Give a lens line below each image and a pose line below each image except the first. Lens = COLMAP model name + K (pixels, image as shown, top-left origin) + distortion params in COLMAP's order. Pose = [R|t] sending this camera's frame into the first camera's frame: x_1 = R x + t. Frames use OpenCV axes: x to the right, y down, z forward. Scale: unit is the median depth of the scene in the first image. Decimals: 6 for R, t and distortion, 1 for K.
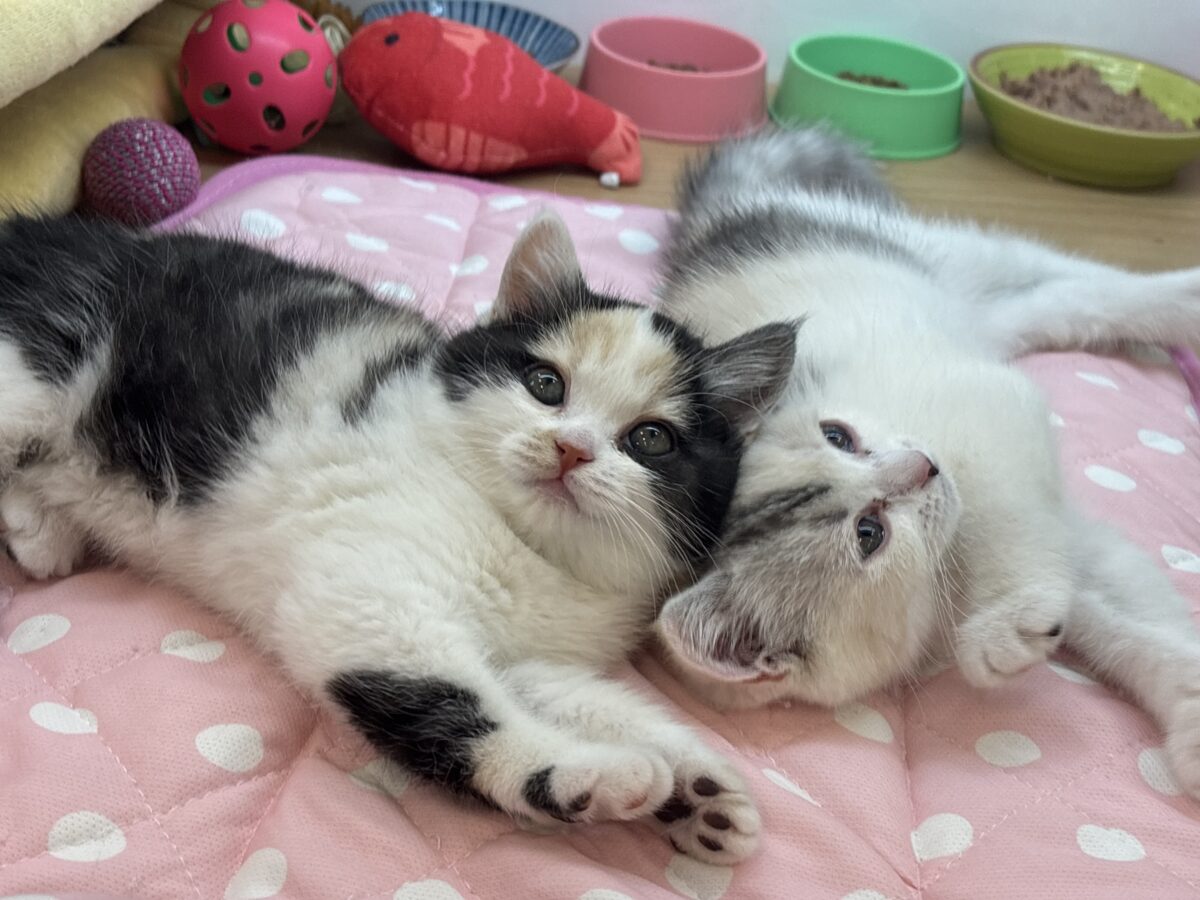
lens RADIAL K [[1794.2, 0, 598.6], [0, 1794.2, 440.7], [0, 0, 1]] dist [0.190973, -0.829288]
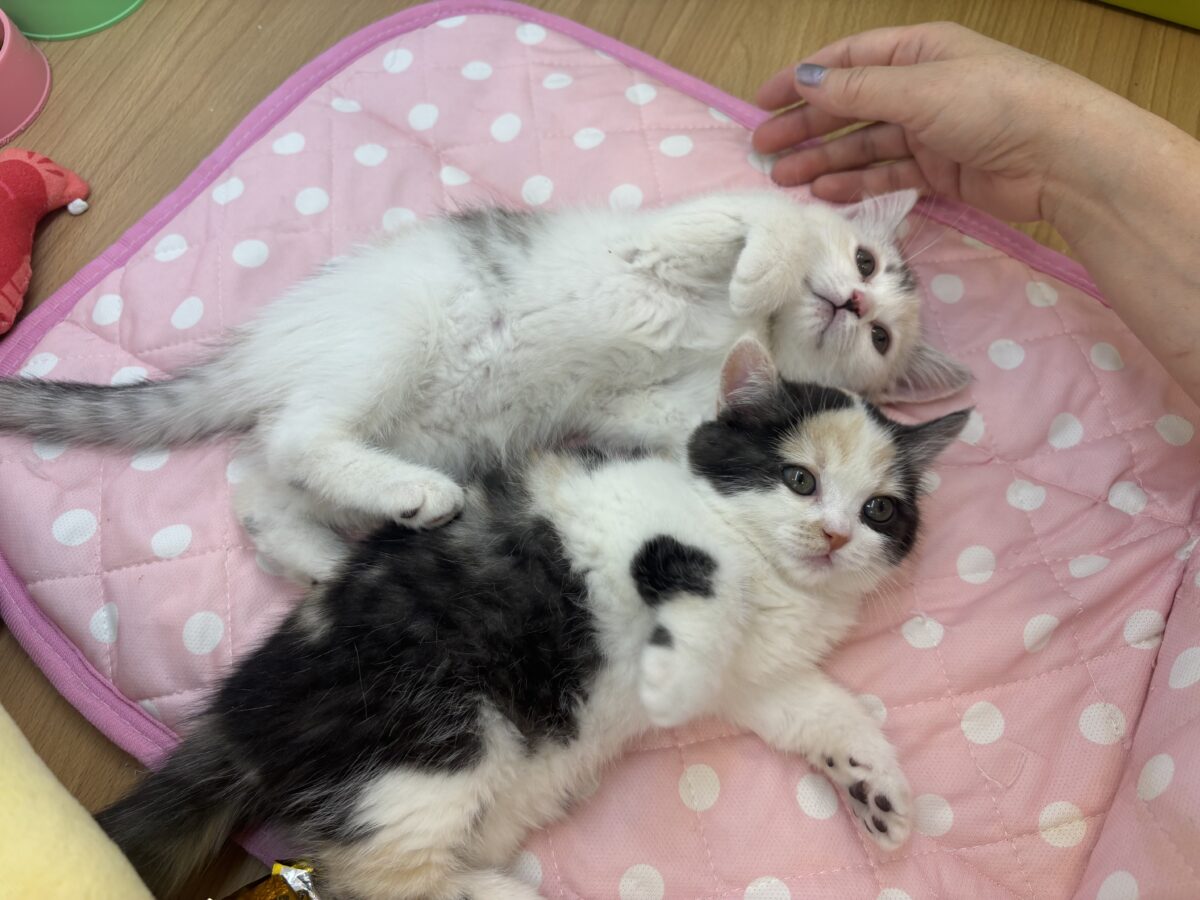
lens RADIAL K [[904.2, 0, 596.0], [0, 904.2, 451.4], [0, 0, 1]] dist [-0.003087, -0.004389]
pose [[0.462227, -0.843641, 0.273158, -0.149886], [0.481349, 0.497412, 0.721723, -0.377630], [-0.744748, -0.202116, 0.636003, 0.432749]]
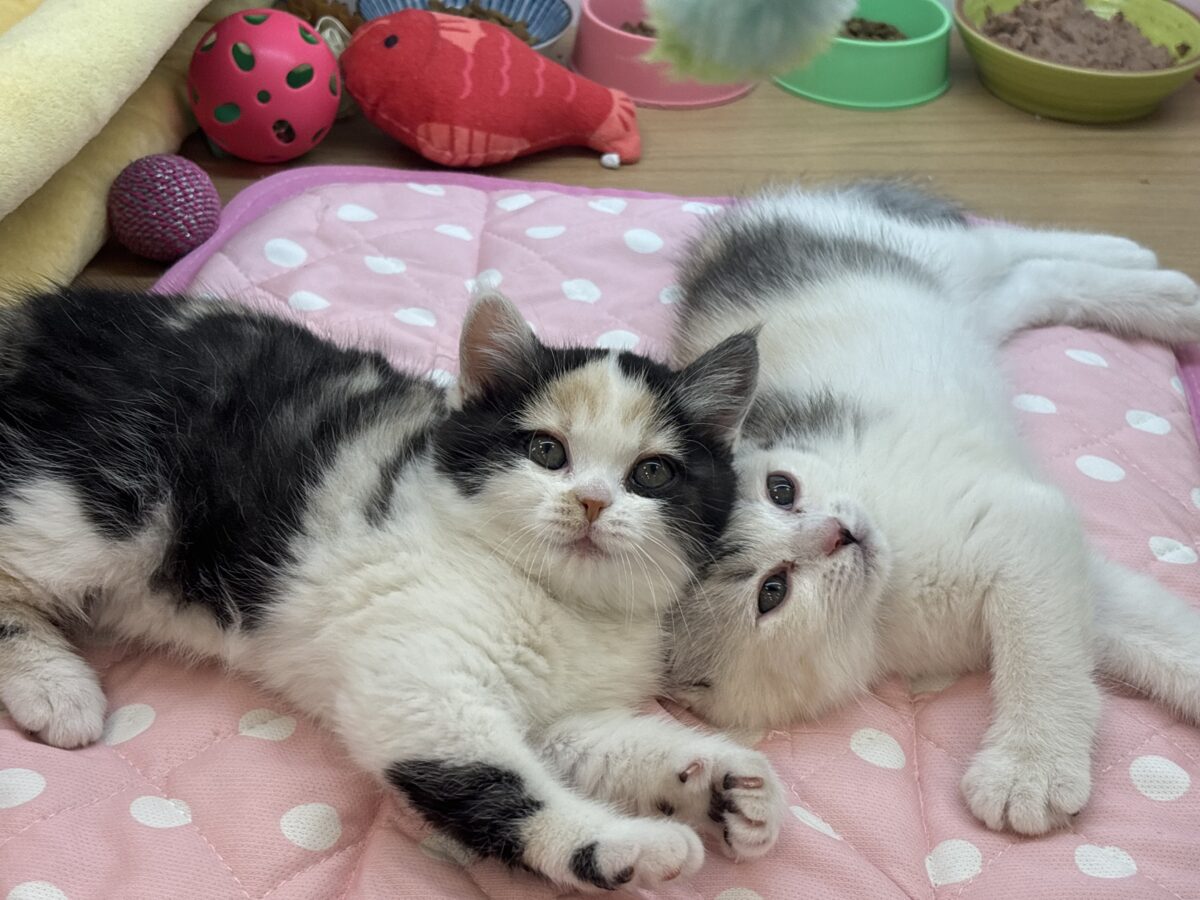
lens RADIAL K [[1794.2, 0, 598.6], [0, 1794.2, 440.7], [0, 0, 1]] dist [0.190973, -0.829288]
pose [[0.997919, -0.063658, -0.010309, -0.000203], [0.064348, 0.993450, 0.094428, -0.097888], [0.004231, -0.094895, 0.995478, -0.052435]]
